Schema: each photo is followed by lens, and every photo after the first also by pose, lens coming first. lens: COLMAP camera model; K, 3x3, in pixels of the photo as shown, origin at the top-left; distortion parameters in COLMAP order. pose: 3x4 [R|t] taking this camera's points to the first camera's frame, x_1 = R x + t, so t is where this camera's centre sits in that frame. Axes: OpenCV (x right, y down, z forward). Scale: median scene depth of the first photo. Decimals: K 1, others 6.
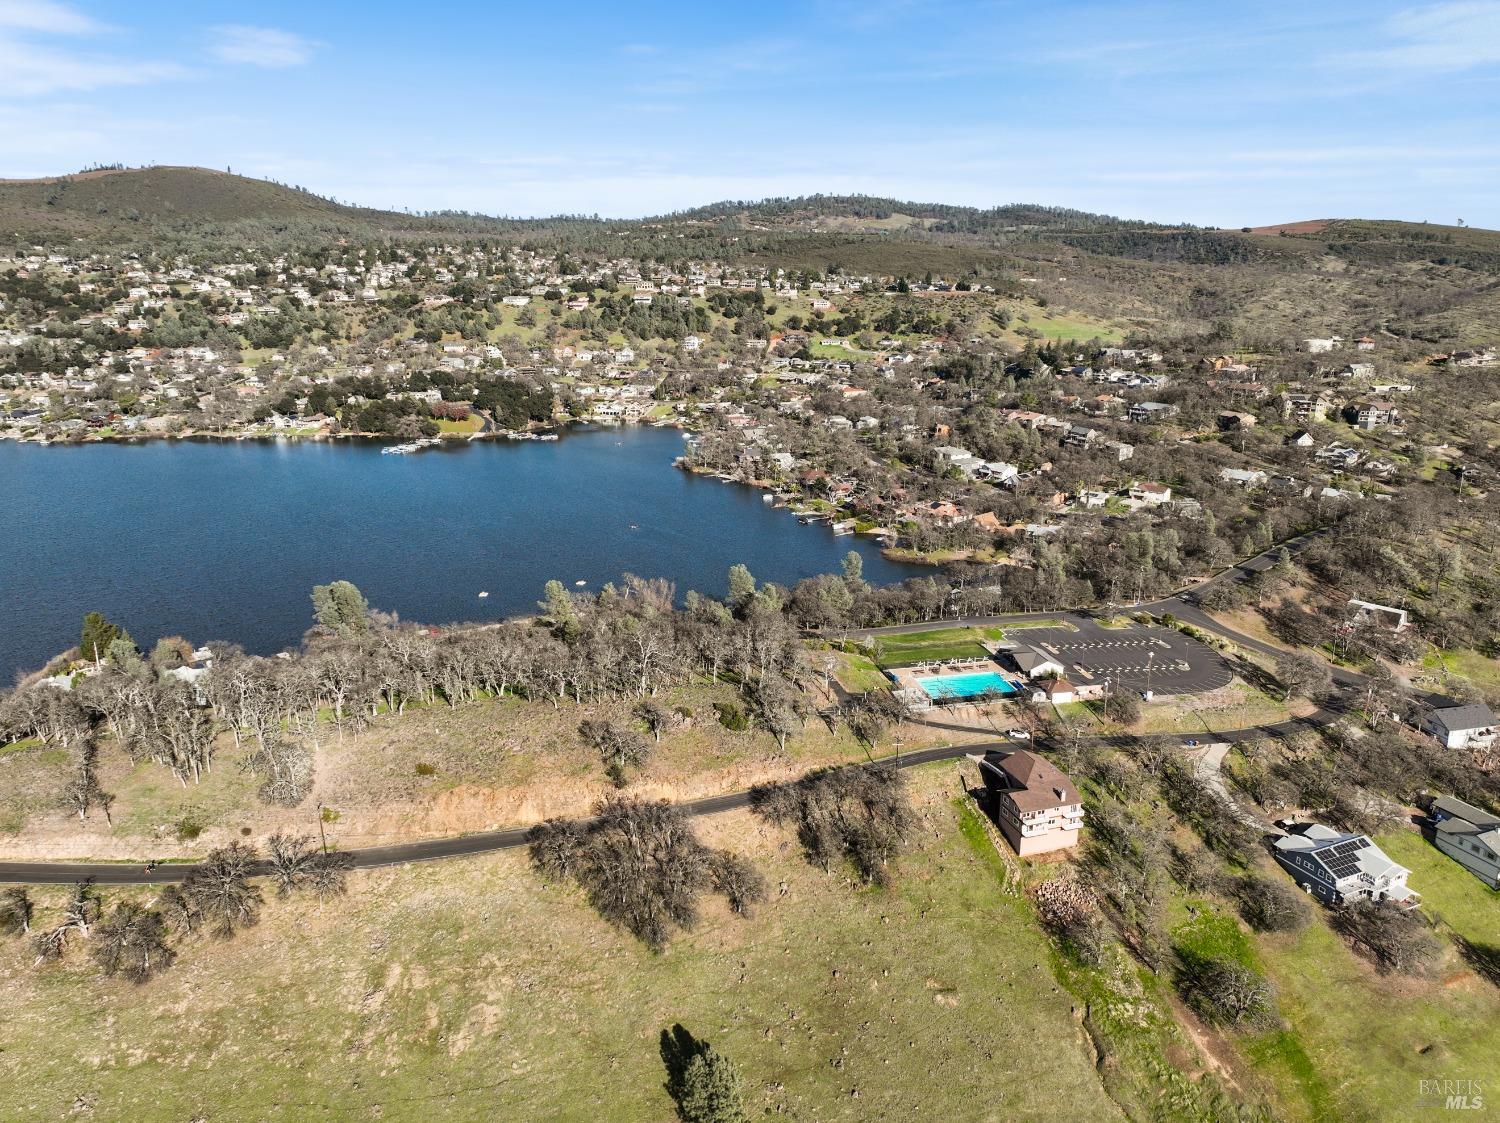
lens RADIAL K [[1053.2, 0, 752.0], [0, 1053.2, 562.2], [0, 0, 1]] dist [-0.002534, 0.019125]
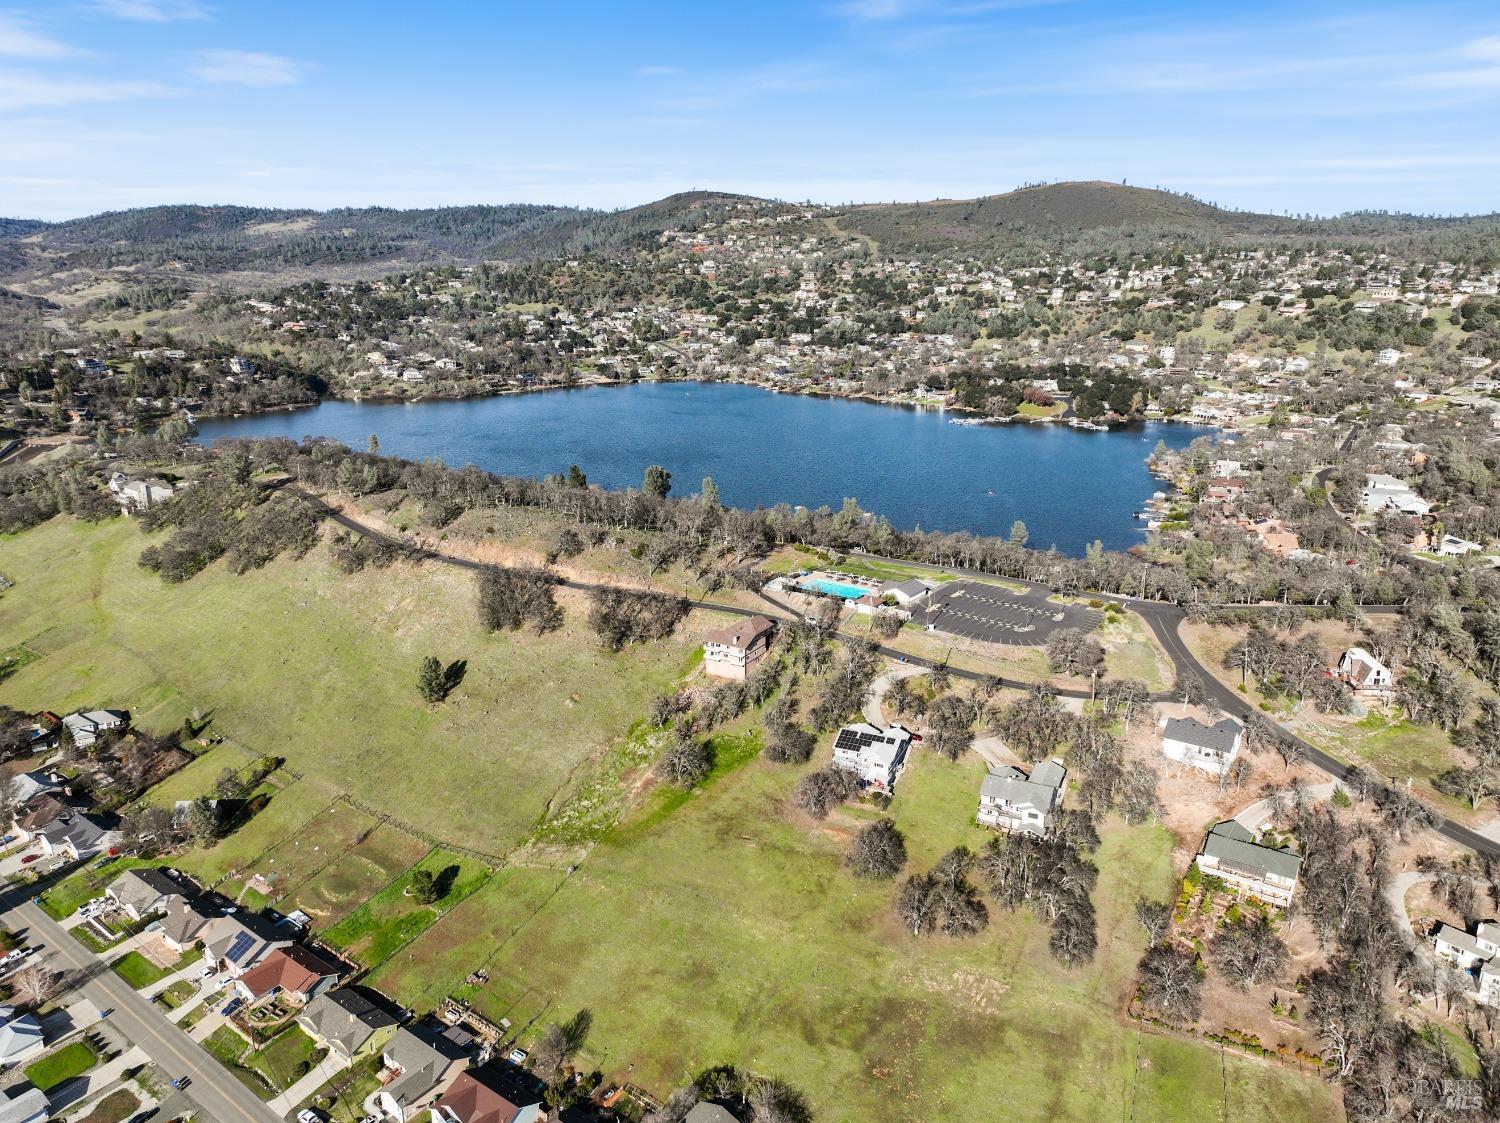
lens RADIAL K [[1053.2, 0, 752.0], [0, 1053.2, 562.2], [0, 0, 1]] dist [-0.002534, 0.019125]
pose [[0.668477, 0.205216, -0.714860, 1.144758], [-0.207588, 0.974462, 0.085622, -0.008158], [0.714175, 0.091160, 0.694006, 0.012350]]
